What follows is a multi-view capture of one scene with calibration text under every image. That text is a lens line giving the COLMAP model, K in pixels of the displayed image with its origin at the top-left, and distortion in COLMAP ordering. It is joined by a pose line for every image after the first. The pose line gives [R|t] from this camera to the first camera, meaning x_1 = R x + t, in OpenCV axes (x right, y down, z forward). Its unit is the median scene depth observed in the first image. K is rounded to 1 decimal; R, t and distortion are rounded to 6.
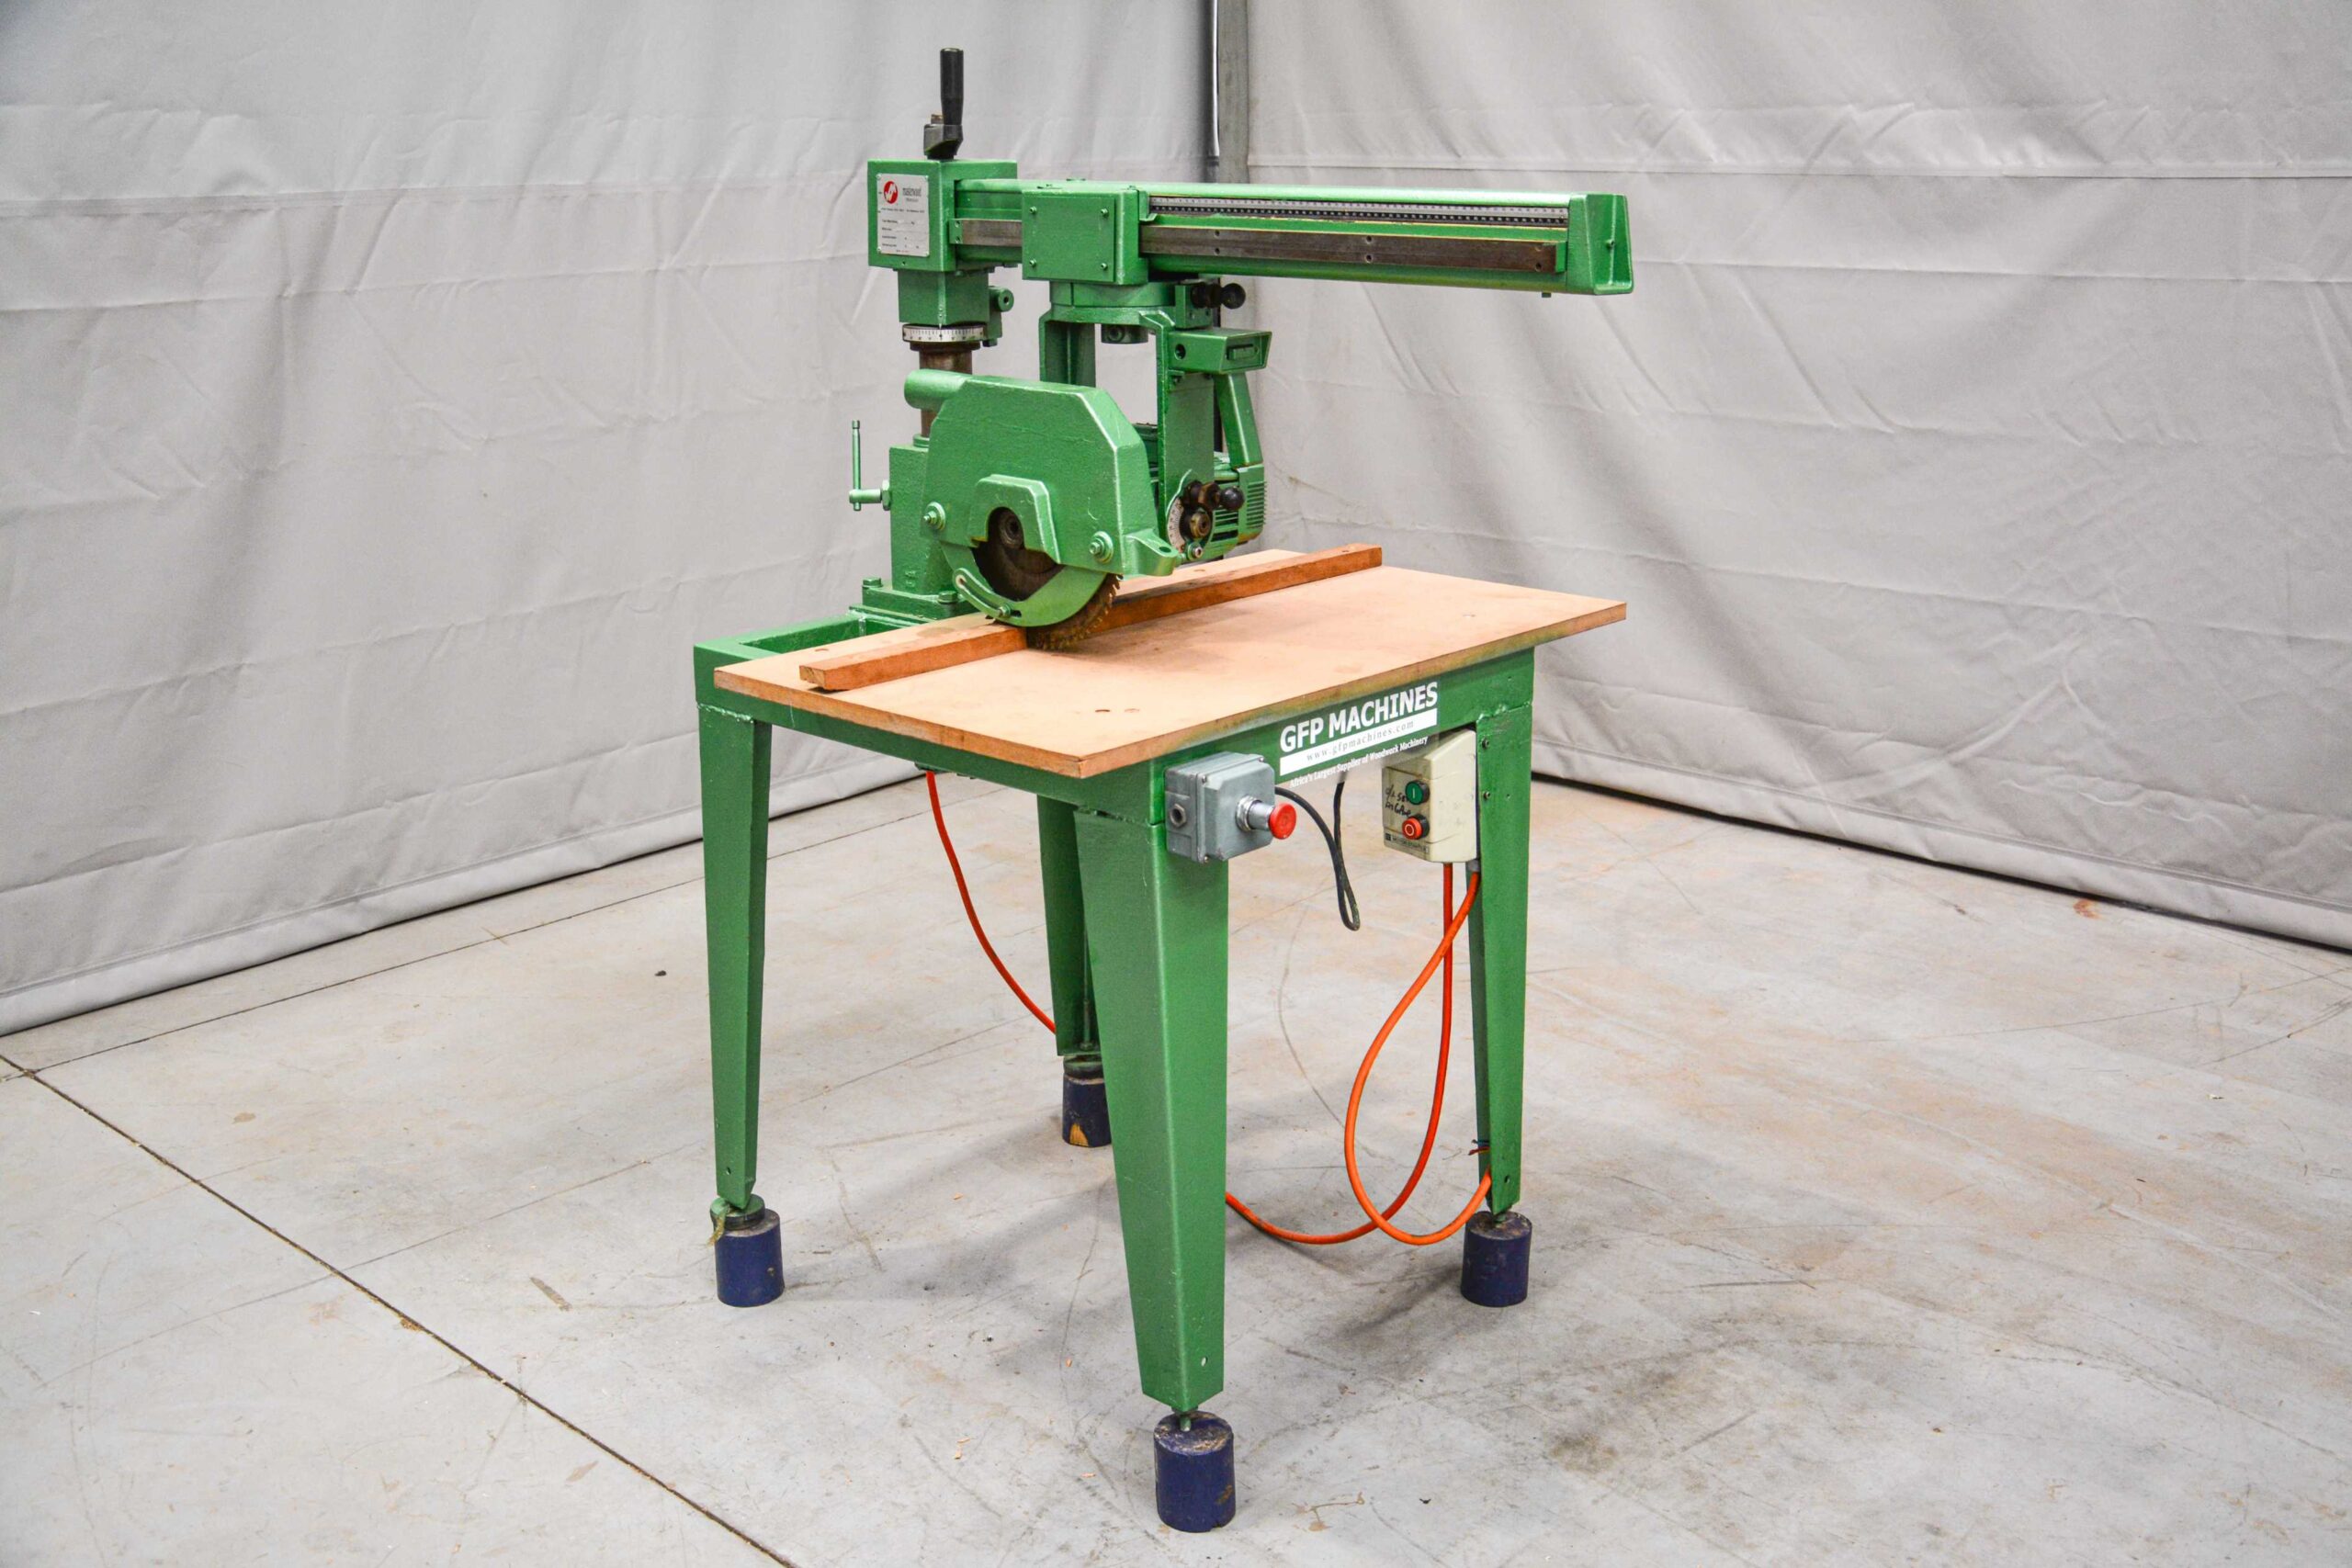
lens RADIAL K [[2349.5, 0, 1176.0], [0, 2349.5, 784.0], [0, 0, 1]] dist [-0.126349, 0.358902]
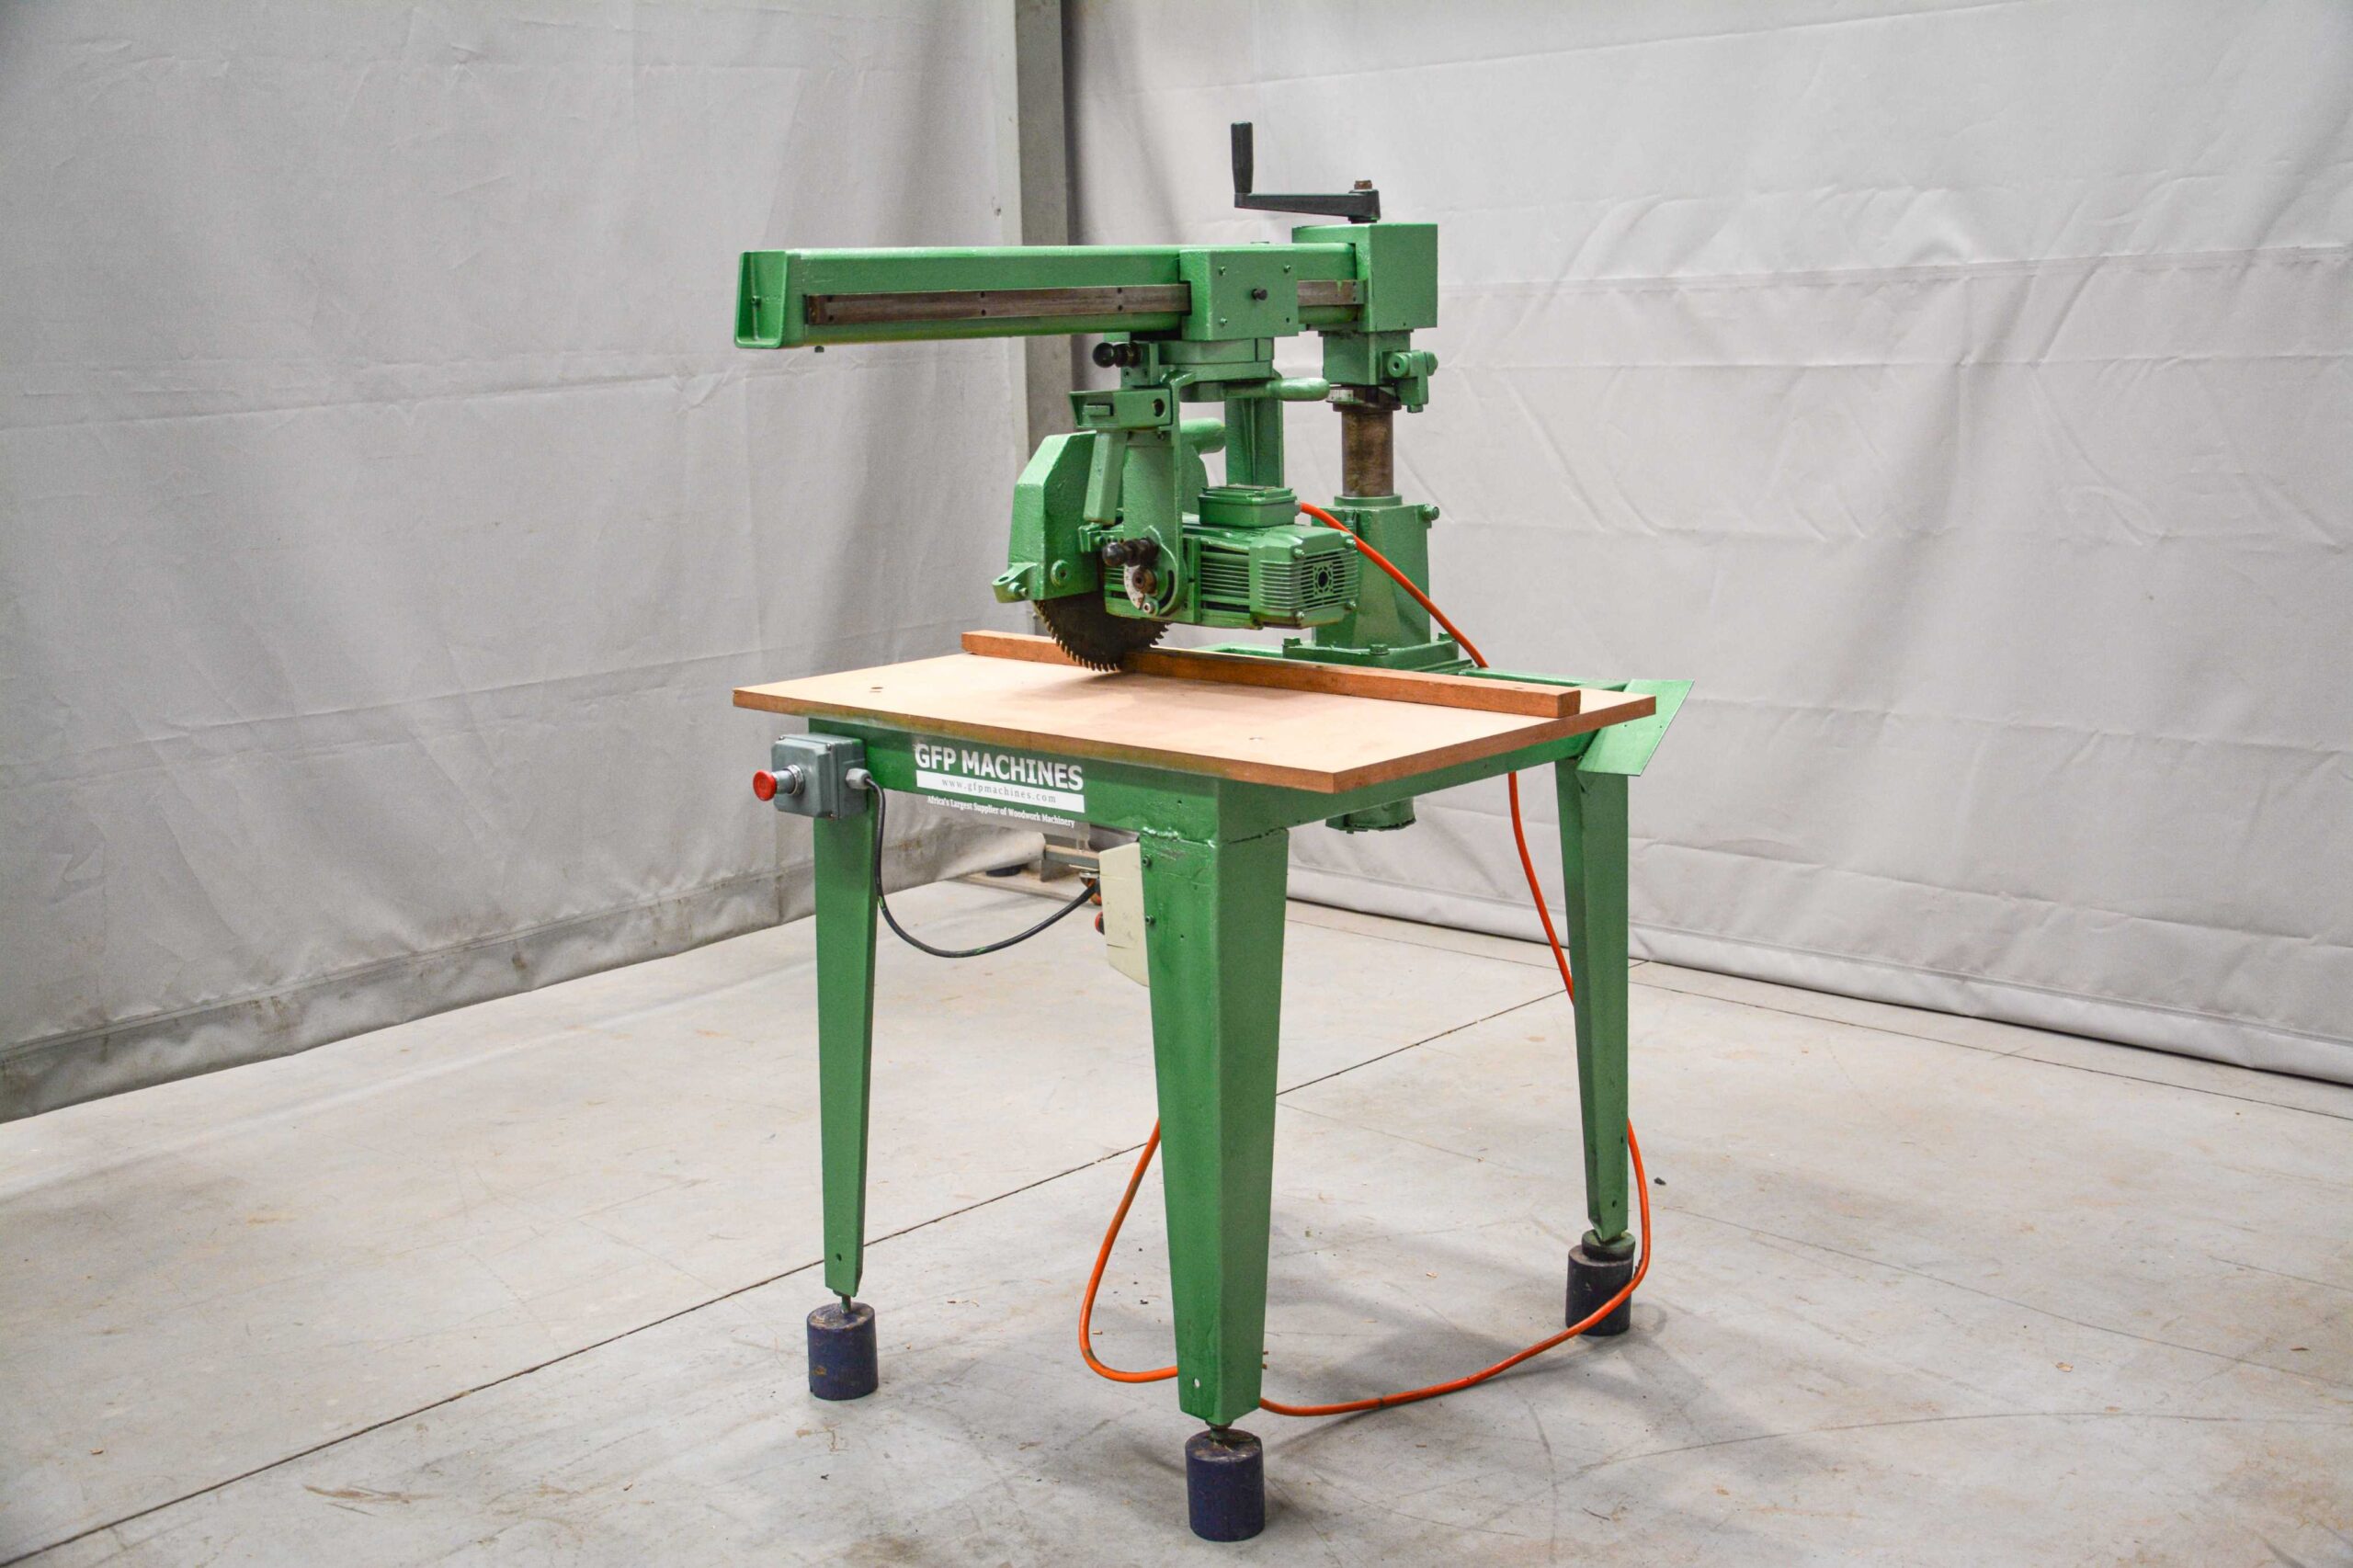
lens RADIAL K [[2631.8, 0, 1163.7], [0, 2631.8, 861.3], [0, 0, 1]] dist [-0.015757, 0.302055]
pose [[-0.022343, 0.220247, -0.975188, 0.841500], [-0.248881, 0.943498, 0.218792, -0.180738], [0.968276, 0.247594, 0.033734, 0.717348]]
